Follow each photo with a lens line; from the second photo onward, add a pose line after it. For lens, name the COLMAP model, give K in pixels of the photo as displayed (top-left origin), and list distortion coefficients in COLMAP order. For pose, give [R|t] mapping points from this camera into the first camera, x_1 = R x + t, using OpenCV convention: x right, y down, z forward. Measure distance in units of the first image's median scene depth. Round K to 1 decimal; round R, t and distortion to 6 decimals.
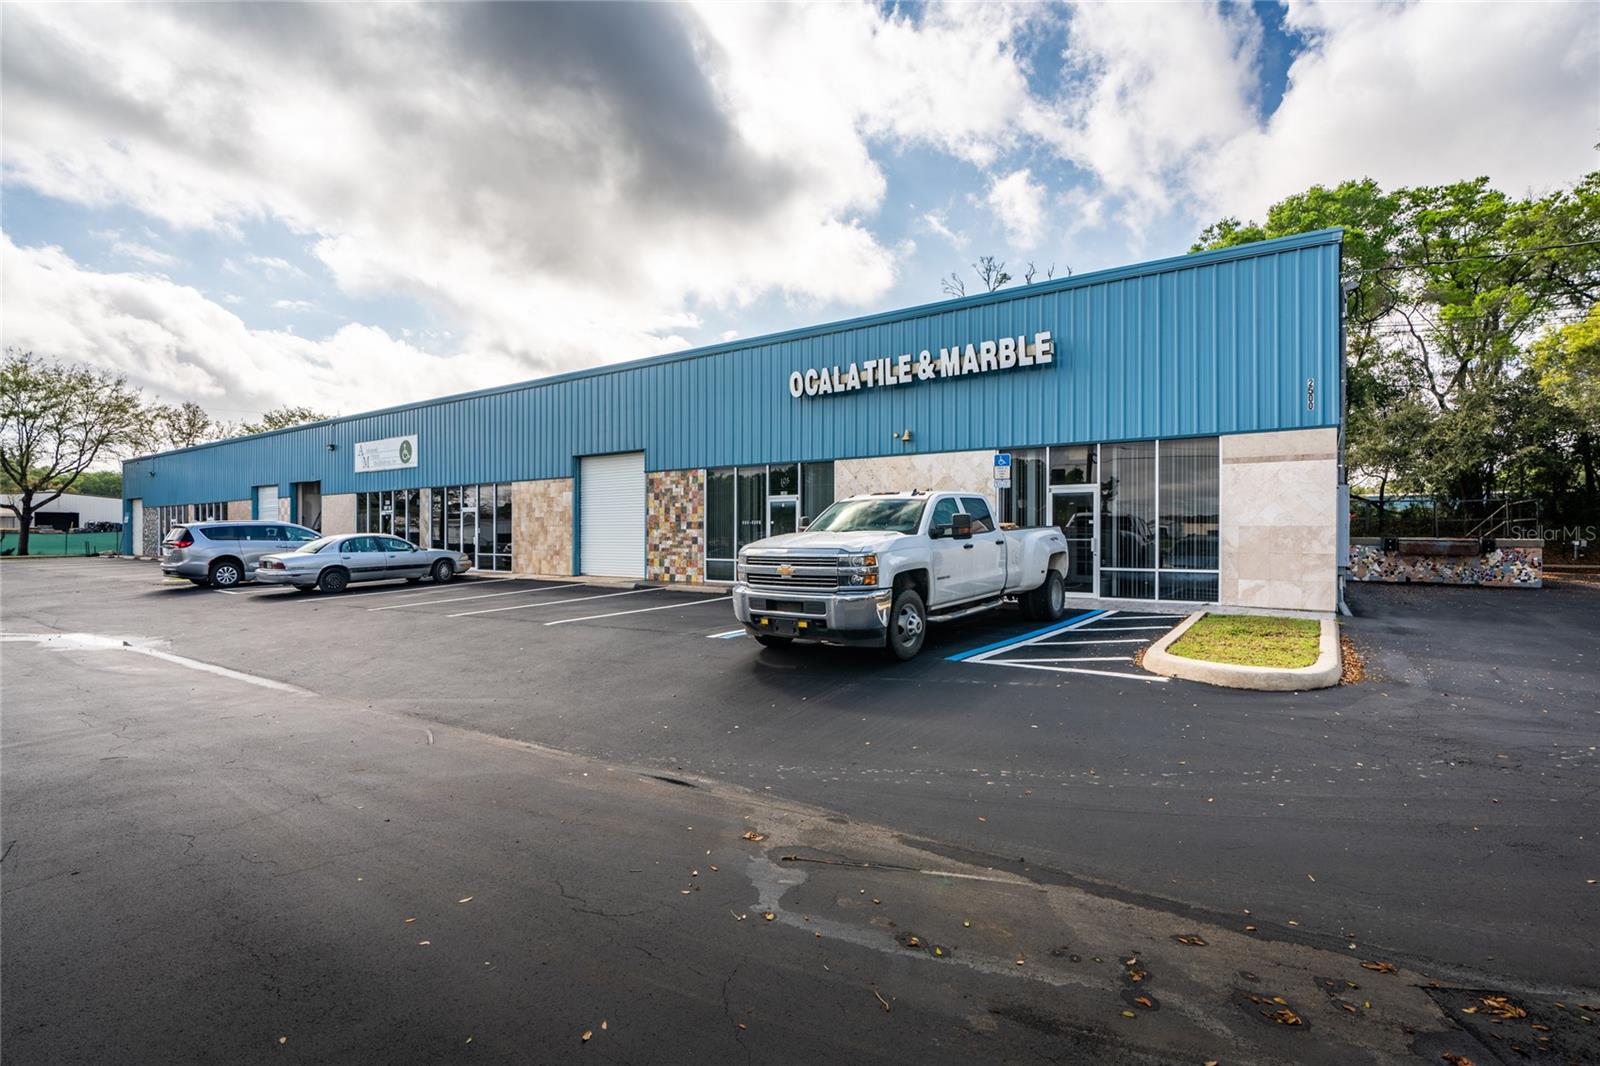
lens RADIAL K [[713.1, 0, 800.0], [0, 713.1, 533.0], [0, 0, 1]] dist [0.000558, -0.000052]
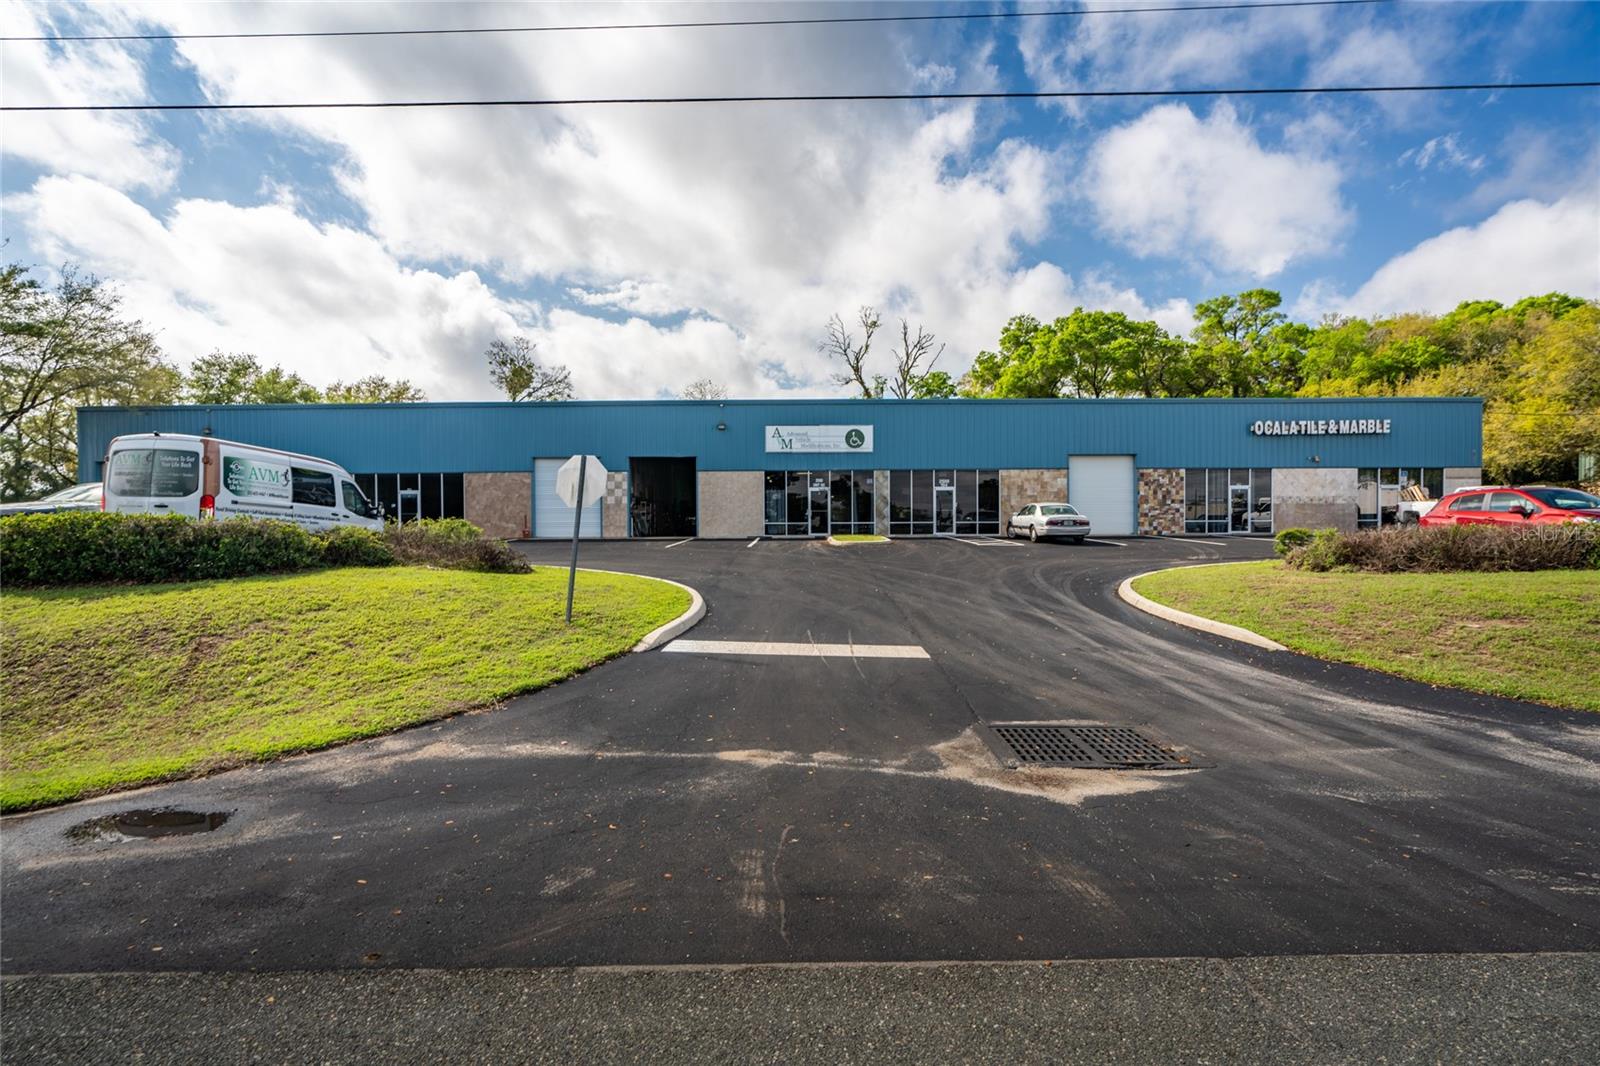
lens RADIAL K [[713.1, 0, 800.0], [0, 713.1, 533.0], [0, 0, 1]] dist [0.000558, -0.000052]
pose [[0.835043, -0.001272, 0.550184, -1.820616], [0.002433, 0.999996, -0.001381, 0.064255], [-0.550180, 0.002492, 0.835042, 0.070990]]
